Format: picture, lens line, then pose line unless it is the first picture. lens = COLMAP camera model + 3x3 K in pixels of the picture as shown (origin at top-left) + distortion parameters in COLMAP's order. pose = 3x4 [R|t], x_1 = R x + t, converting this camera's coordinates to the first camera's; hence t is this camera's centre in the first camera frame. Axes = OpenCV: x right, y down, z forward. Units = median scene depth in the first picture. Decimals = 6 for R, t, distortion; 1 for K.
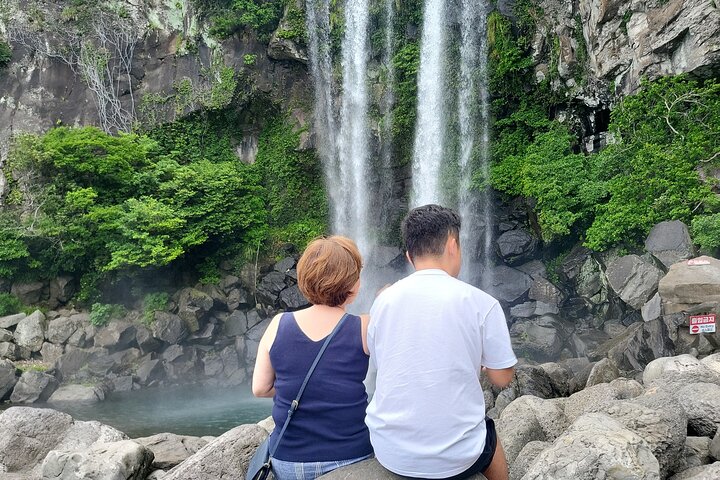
lens RADIAL K [[663.1, 0, 372.4], [0, 663.1, 241.0], [0, 0, 1]] dist [0.011875, 0.009514]
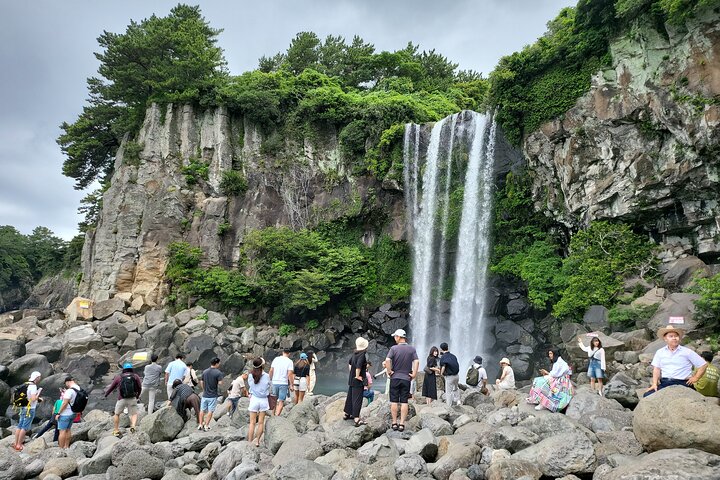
lens RADIAL K [[477.7, 0, 370.9], [0, 477.7, 228.8], [0, 0, 1]] dist [0.061768, -0.048204]
pose [[0.981035, 0.033939, -0.190837, 0.069030], [-0.051215, 0.994948, -0.086340, -0.065636], [0.186943, 0.094476, 0.977817, -0.273999]]
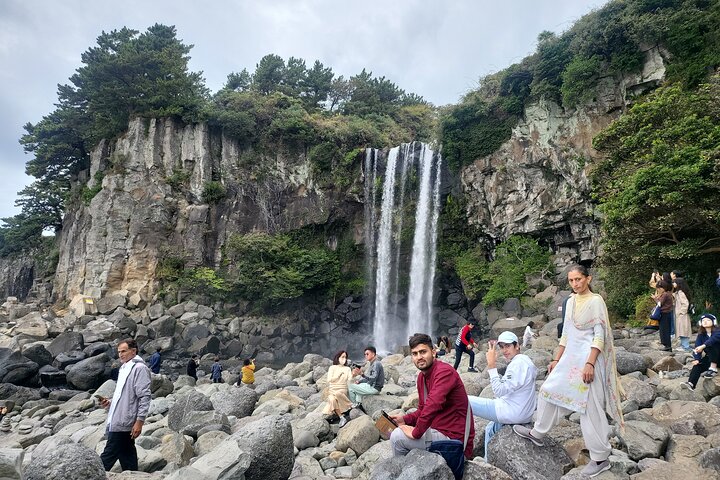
lens RADIAL K [[477.7, 0, 370.9], [0, 477.7, 228.8], [0, 0, 1]] dist [0.061768, -0.048204]
pose [[0.998158, 0.050055, -0.034291, -0.020859], [-0.052332, 0.996237, -0.069083, -0.097296], [0.030704, 0.070750, 0.997021, -0.577202]]
